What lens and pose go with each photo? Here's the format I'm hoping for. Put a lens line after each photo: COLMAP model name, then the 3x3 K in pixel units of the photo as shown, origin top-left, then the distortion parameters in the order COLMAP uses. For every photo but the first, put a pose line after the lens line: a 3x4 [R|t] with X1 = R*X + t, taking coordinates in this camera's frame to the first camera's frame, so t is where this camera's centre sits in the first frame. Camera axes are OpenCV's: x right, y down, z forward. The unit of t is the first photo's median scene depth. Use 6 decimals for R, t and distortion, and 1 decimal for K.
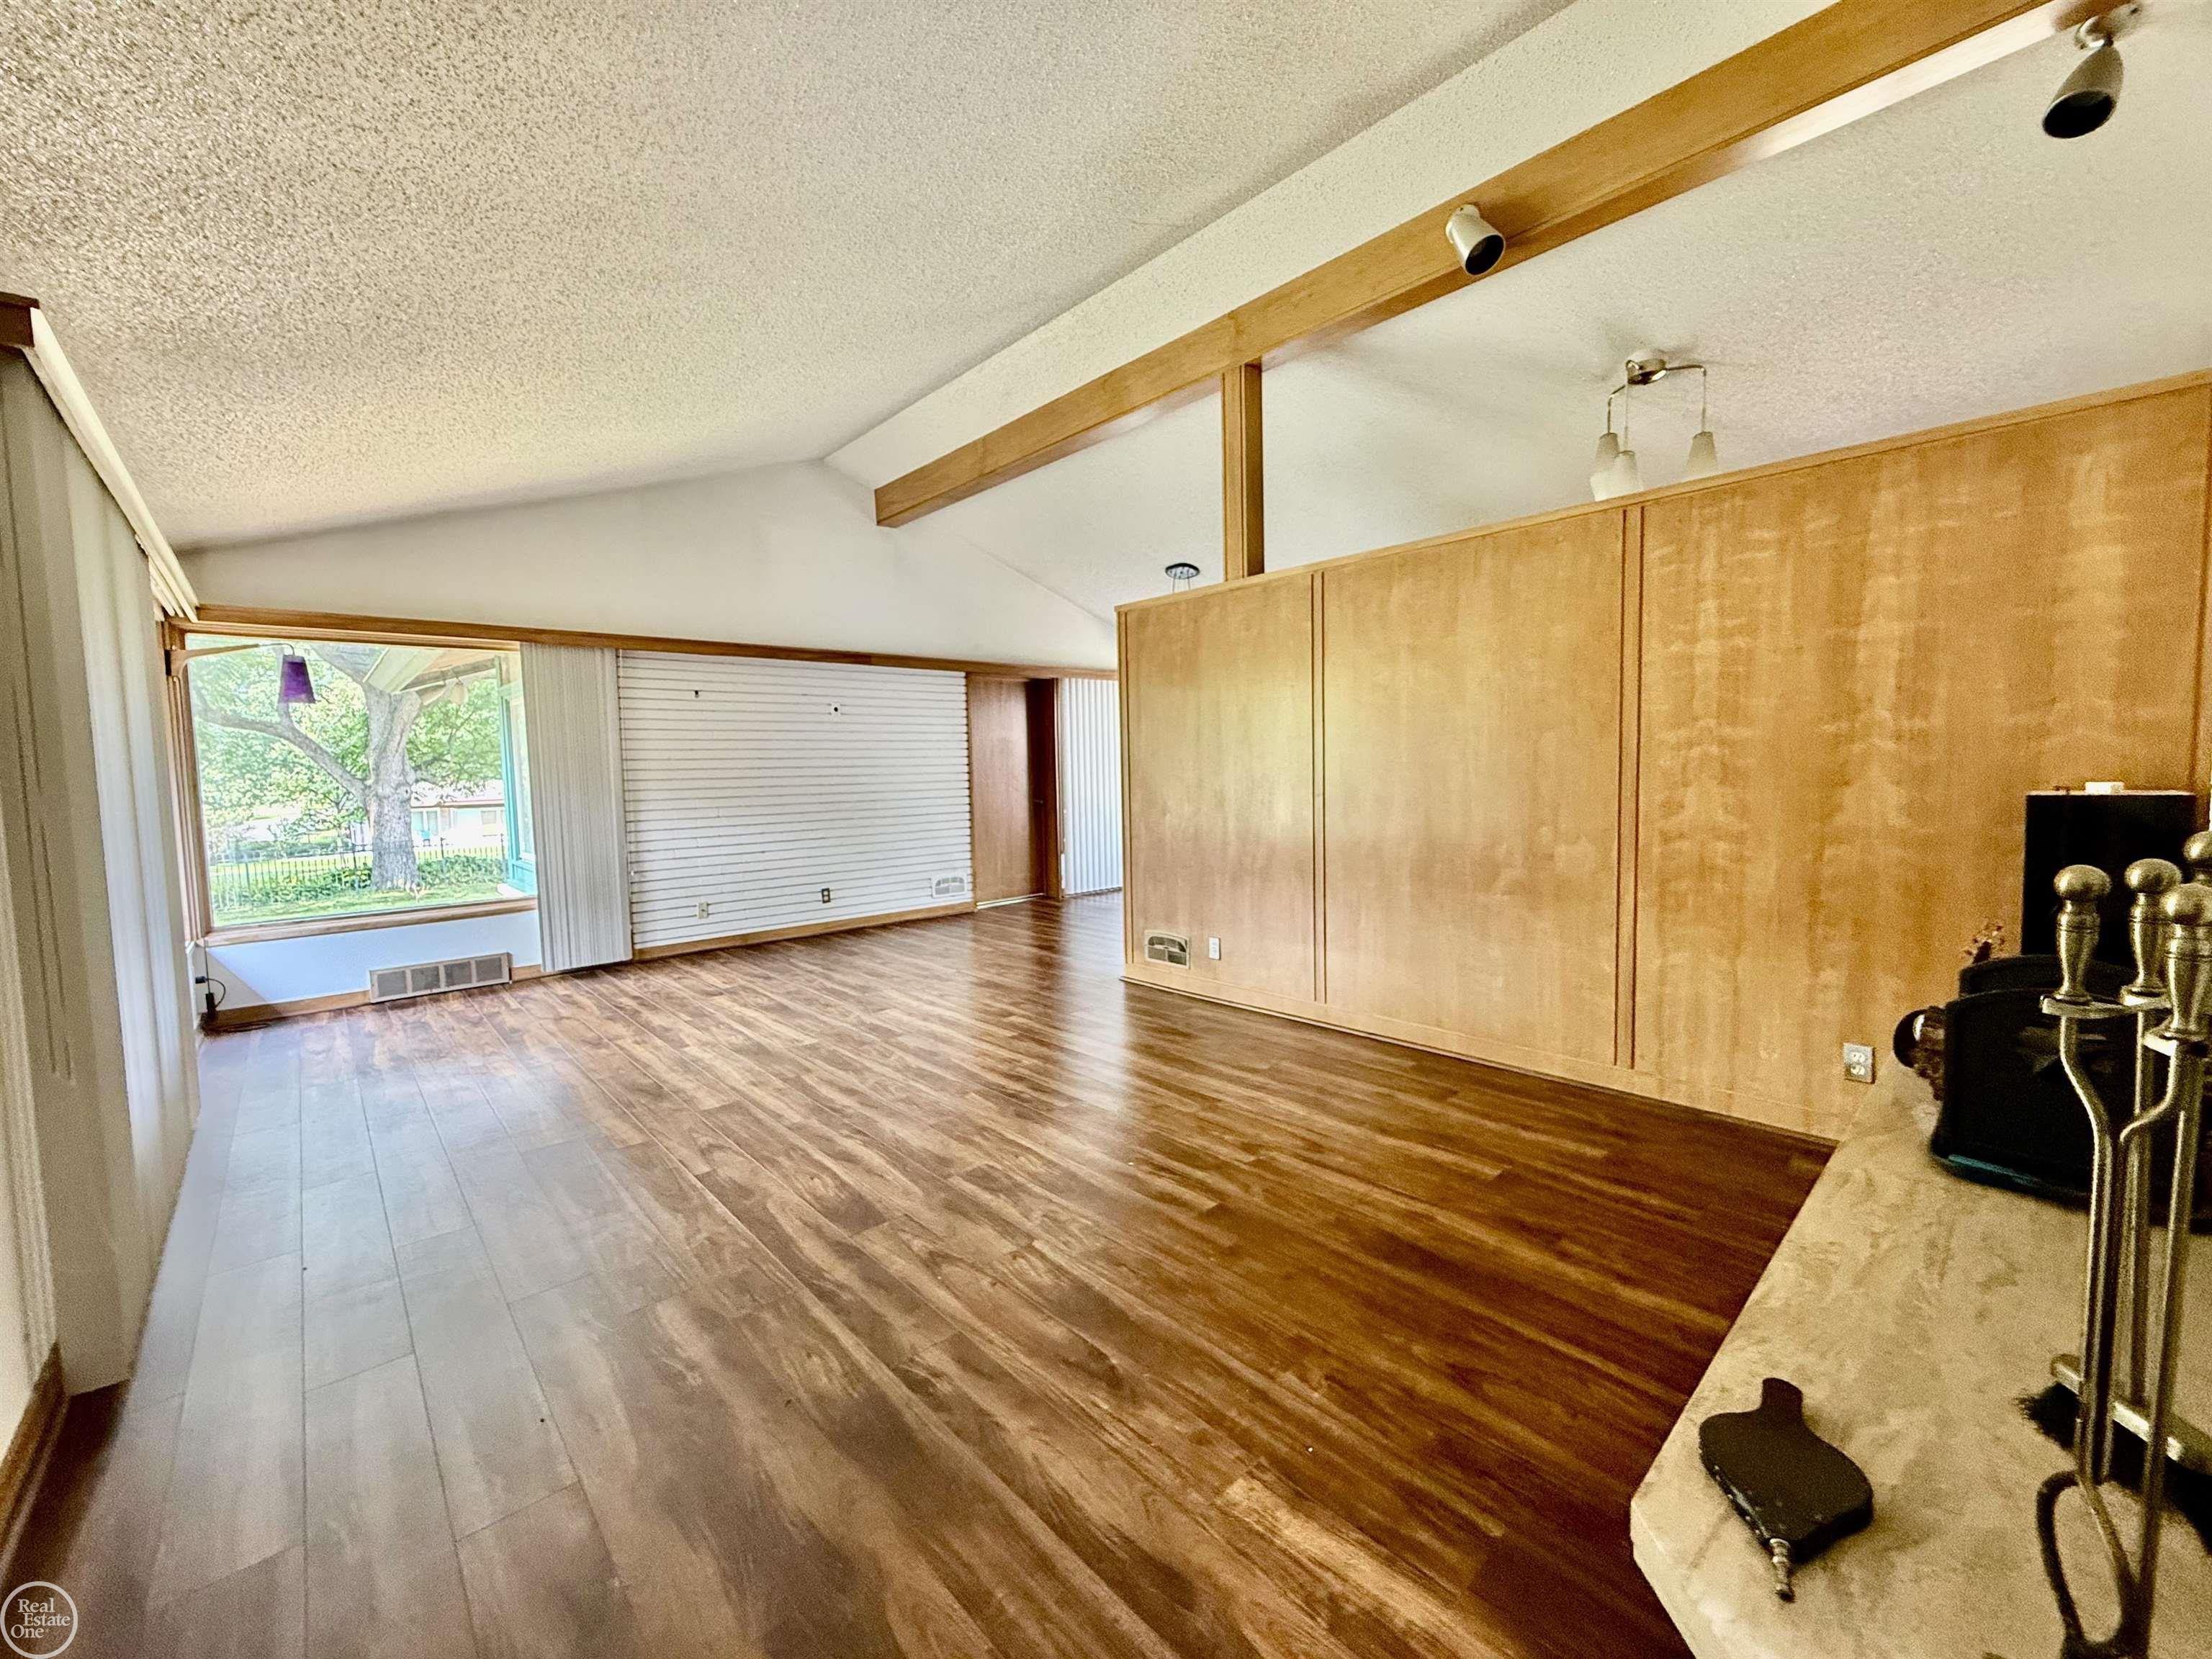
lens RADIAL K [[883.1, 0, 1094.7], [0, 883.1, 827.8], [0, 0, 1]] dist [-0.001561, -0.000016]
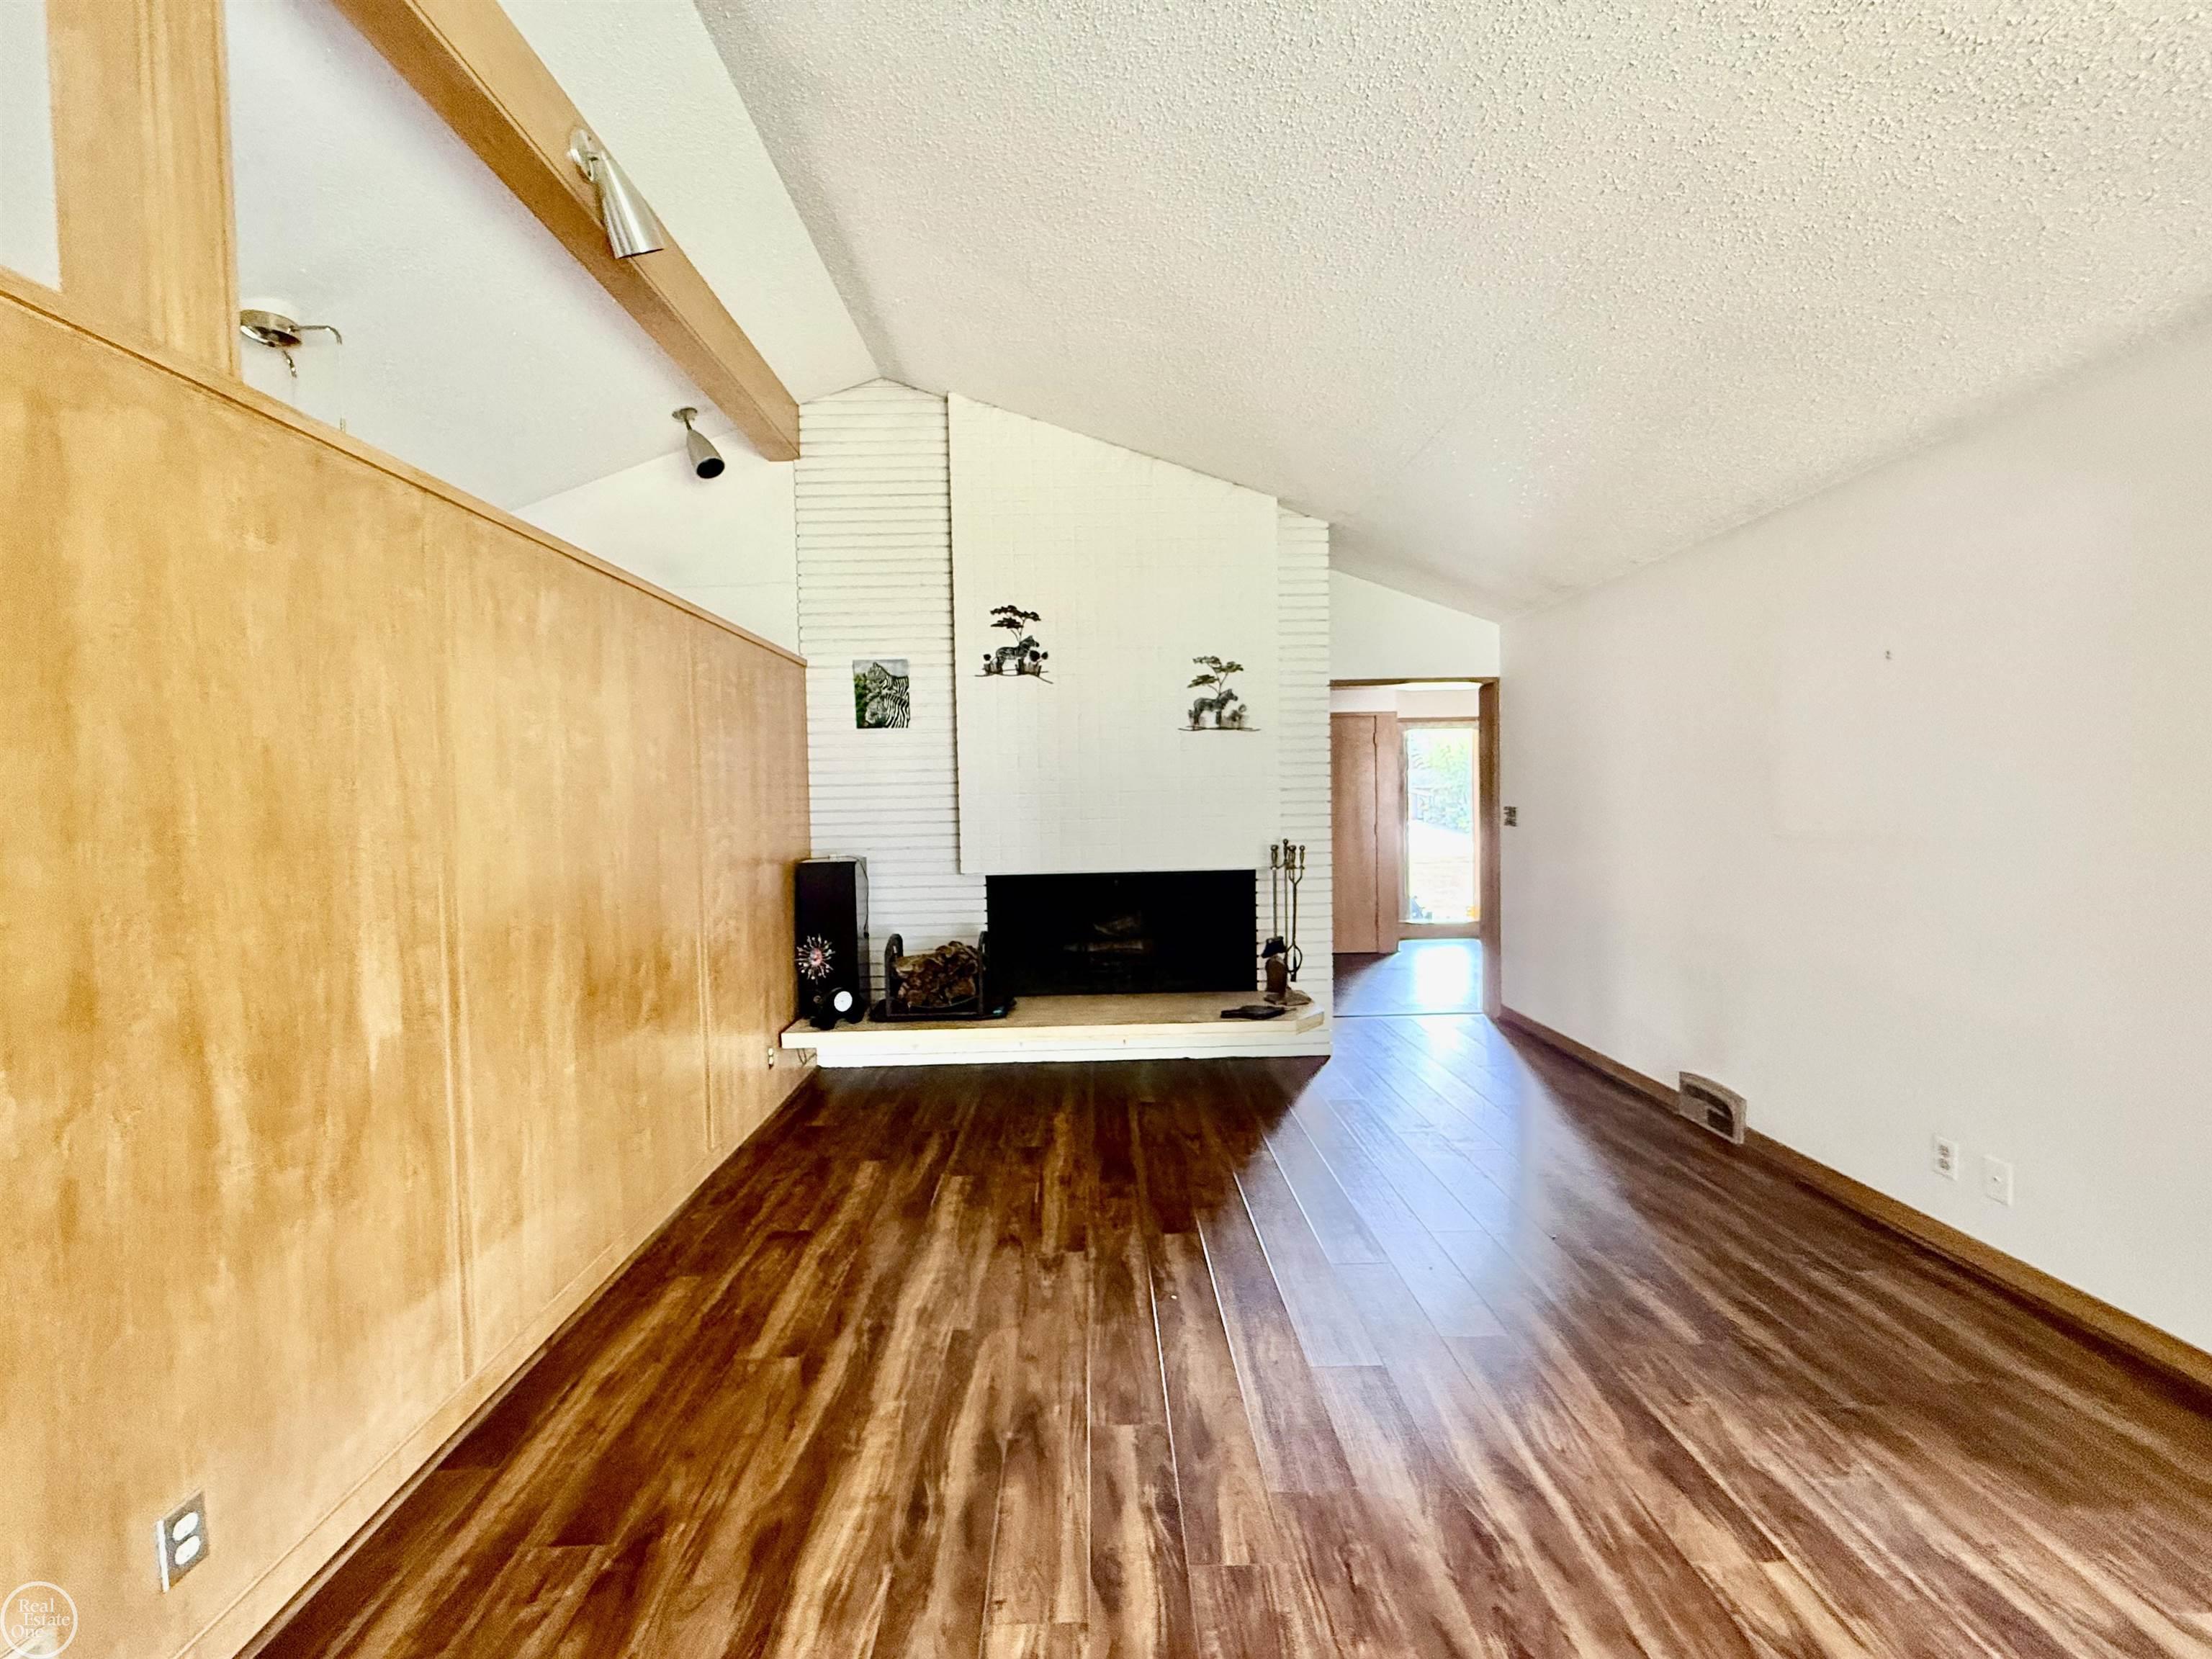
lens RADIAL K [[883.1, 0, 1099.4], [0, 883.1, 826.3], [0, 0, 1]] dist [-0.001561, -0.000016]
pose [[-0.750366, 0.016286, 0.660822, -0.404528], [0.083492, 0.994025, 0.070308, -0.132606], [-0.655728, 0.107930, -0.747243, 1.344392]]
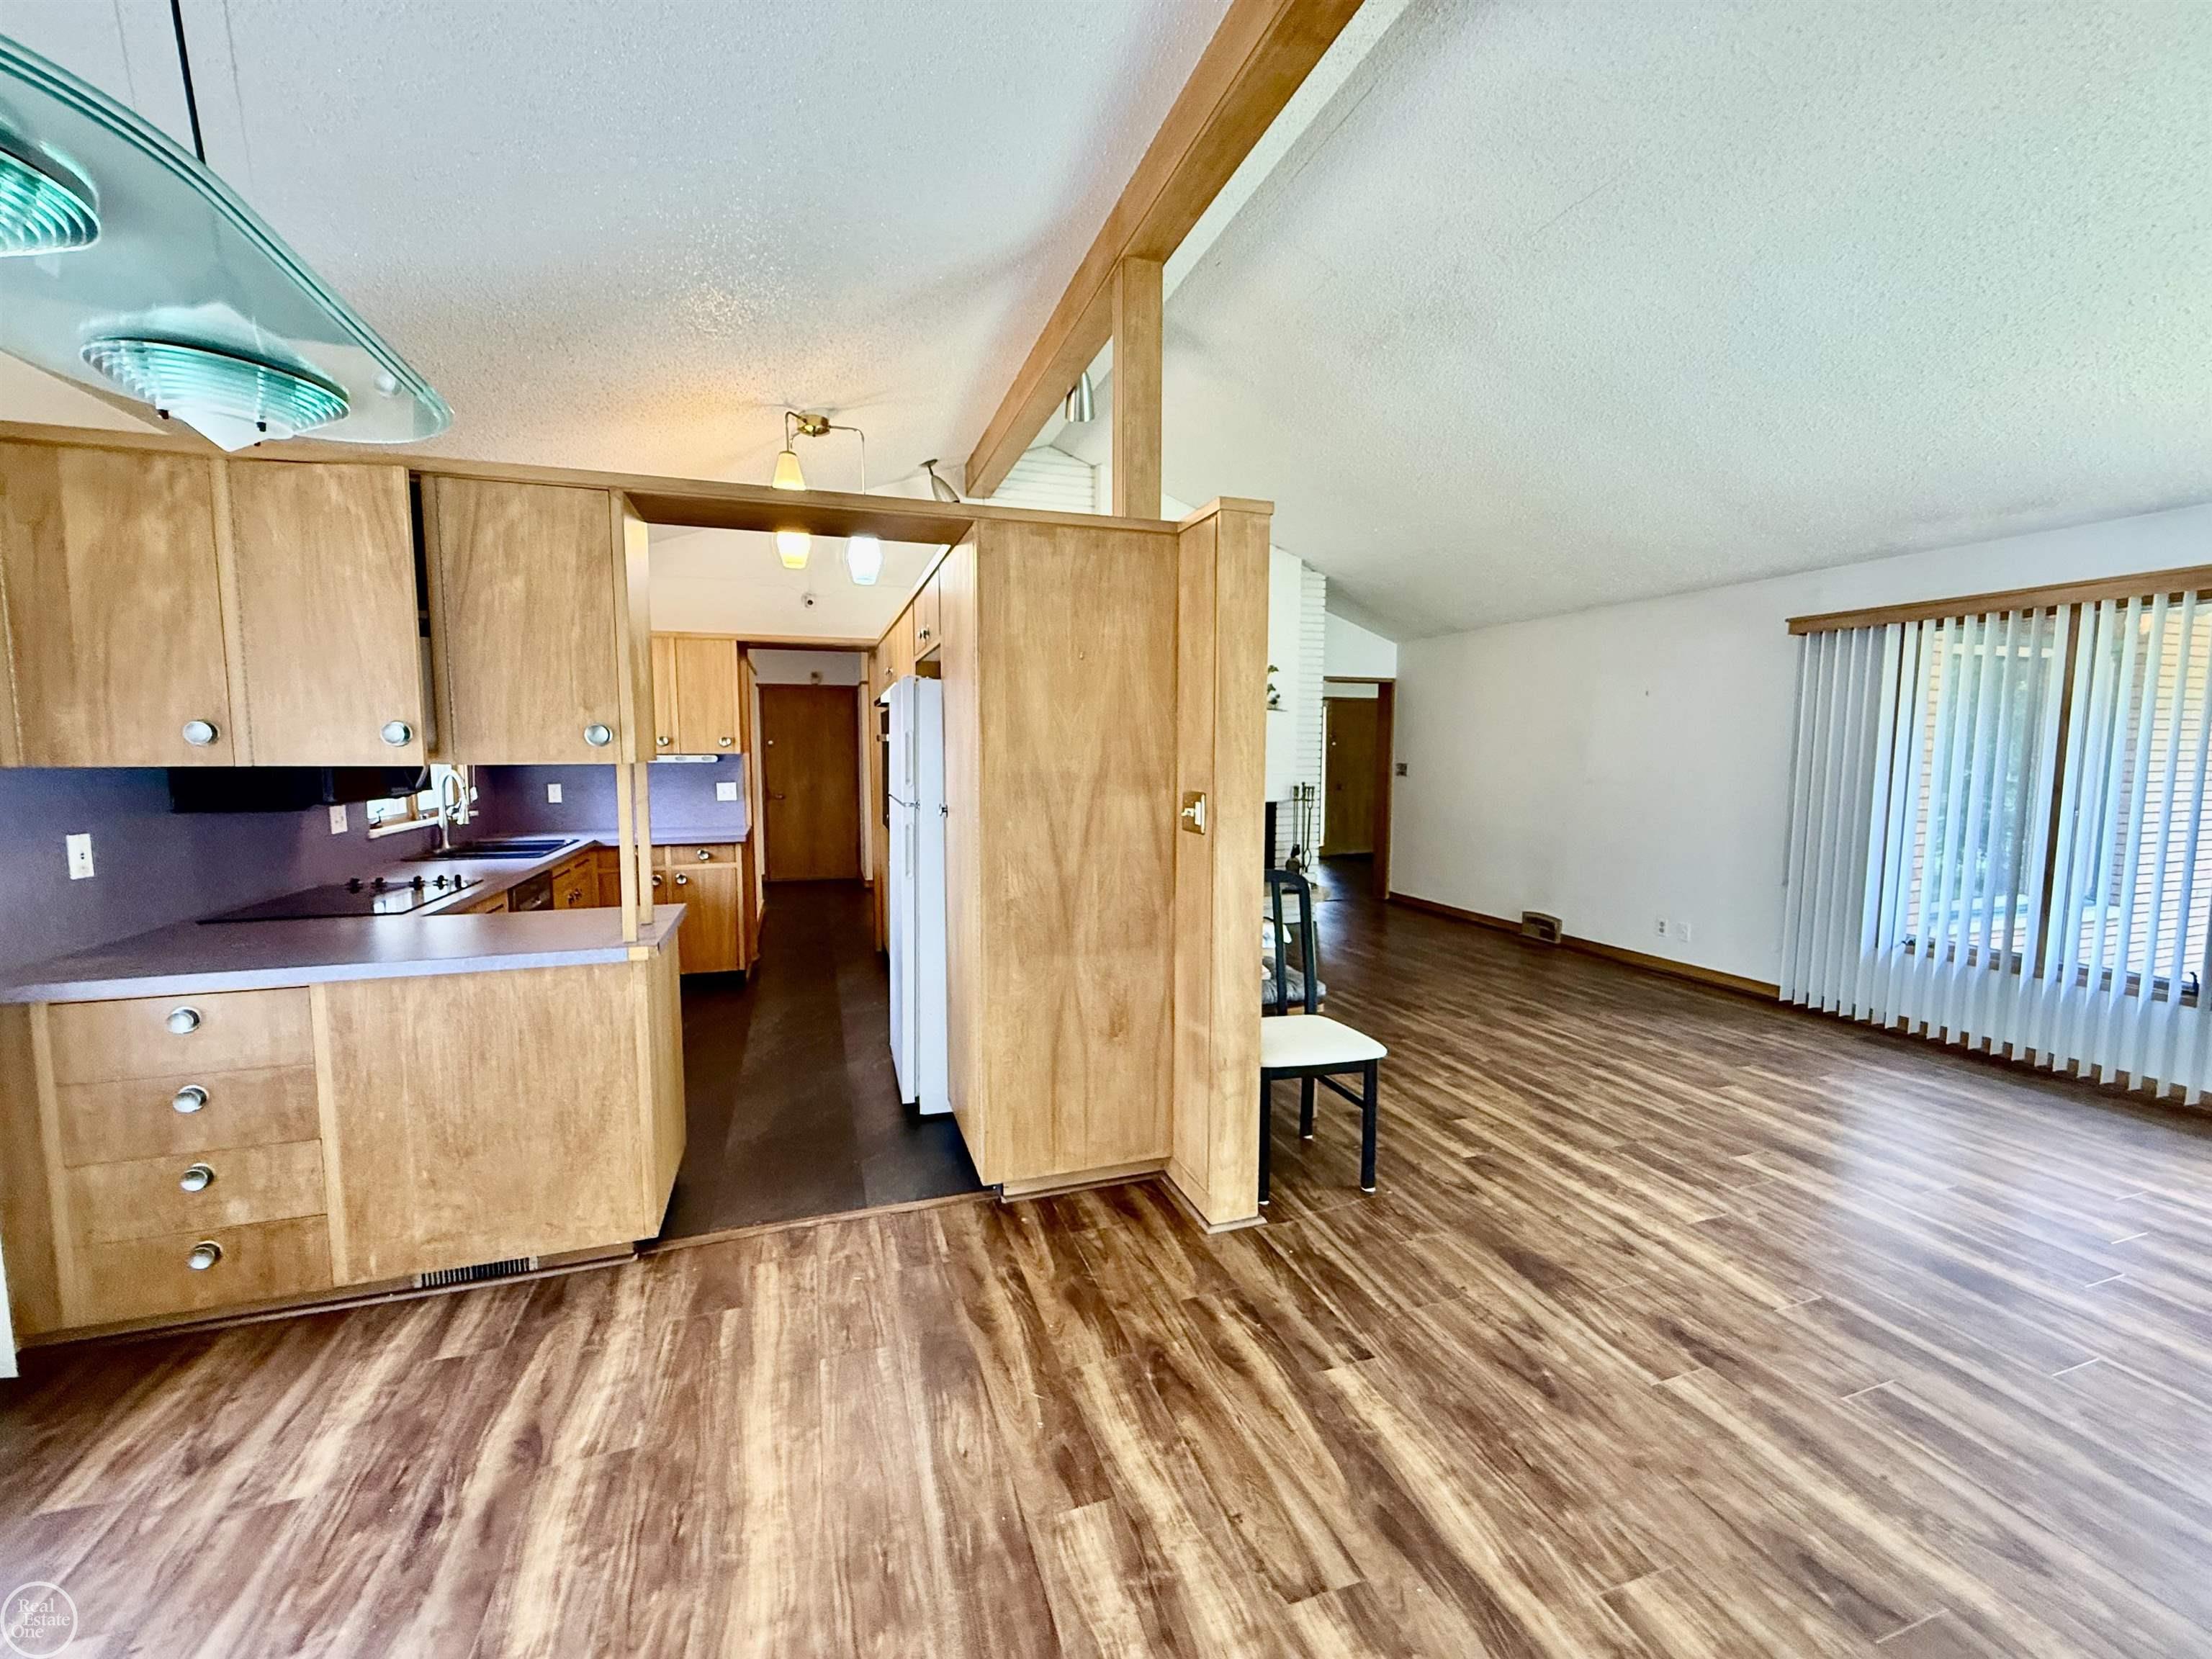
lens RADIAL K [[883.1, 0, 1101.5], [0, 883.1, 827.4], [0, 0, 1]] dist [-0.001561, -0.000016]
pose [[-0.918098, -0.014699, 0.396080, -0.129612], [0.046862, 0.988277, 0.145300, -0.212824], [-0.393572, 0.151961, -0.906647, 2.232460]]
